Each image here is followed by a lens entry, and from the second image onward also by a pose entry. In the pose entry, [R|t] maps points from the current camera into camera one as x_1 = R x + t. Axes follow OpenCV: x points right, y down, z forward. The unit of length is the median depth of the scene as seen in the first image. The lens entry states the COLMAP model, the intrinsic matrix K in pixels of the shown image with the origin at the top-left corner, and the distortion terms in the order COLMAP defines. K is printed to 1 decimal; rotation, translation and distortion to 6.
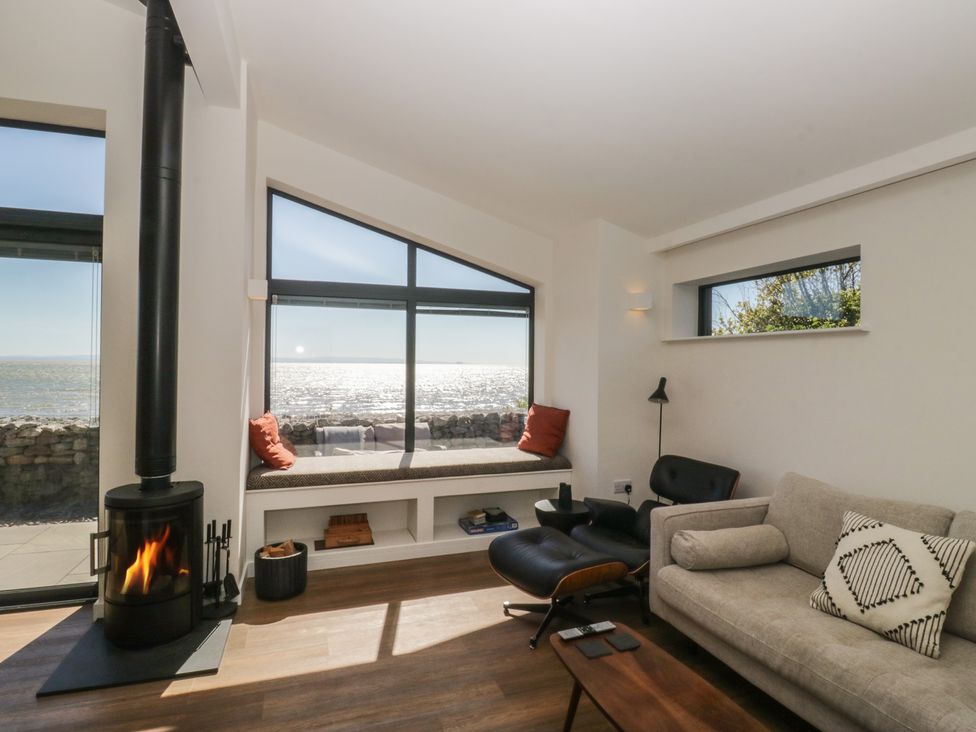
lens RADIAL K [[514.5, 0, 497.5], [0, 514.5, 367.3], [0, 0, 1]] dist [-0.001506, -0.011088]
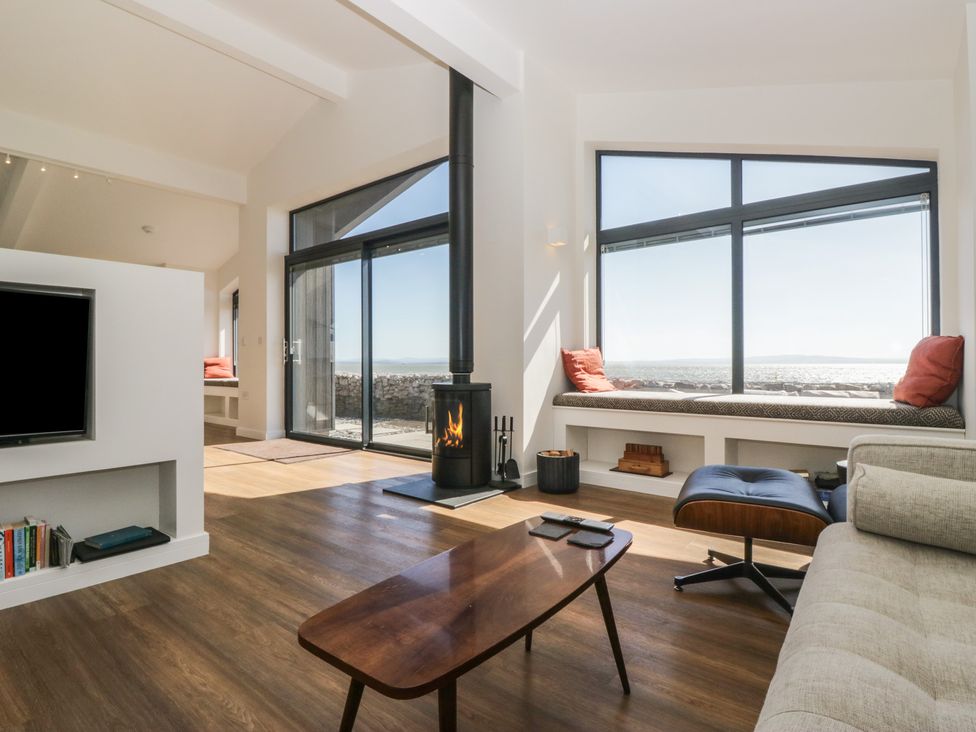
lens RADIAL K [[514.5, 0, 494.5], [0, 514.5, 359.4], [0, 0, 1]] dist [-0.001506, -0.011088]
pose [[0.527298, -0.019123, -0.849465, 0.441348], [0.009156, 0.999817, -0.016824, 0.142956], [0.849631, 0.001093, 0.527376, 0.235370]]
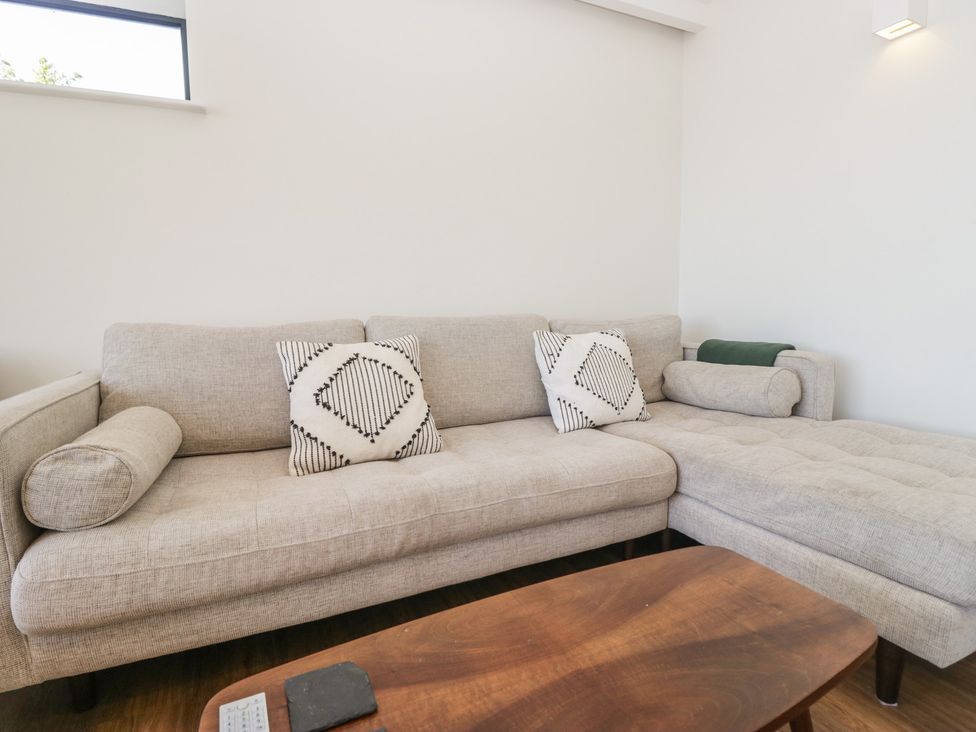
lens RADIAL K [[514.5, 0, 484.9], [0, 514.5, 363.2], [0, 0, 1]] dist [-0.001506, -0.011088]
pose [[-0.063527, -0.122963, 0.990376, -0.039814], [0.013719, 0.992179, 0.124067, 0.142748], [-0.997886, 0.021469, -0.061344, 0.478702]]
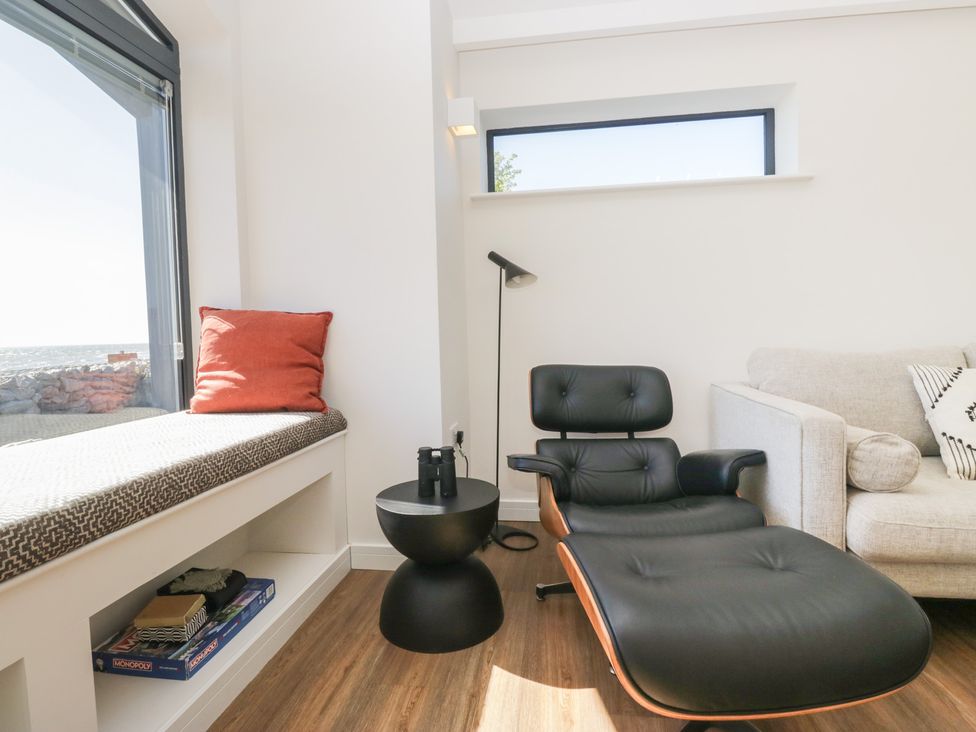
lens RADIAL K [[514.5, 0, 481.8], [0, 514.5, 357.1], [0, 0, 1]] dist [-0.001506, -0.011088]
pose [[0.482543, -0.063600, 0.873560, -0.264093], [0.030525, 0.997975, 0.055797, 0.125529], [-0.875340, -0.000259, 0.483508, 0.772485]]
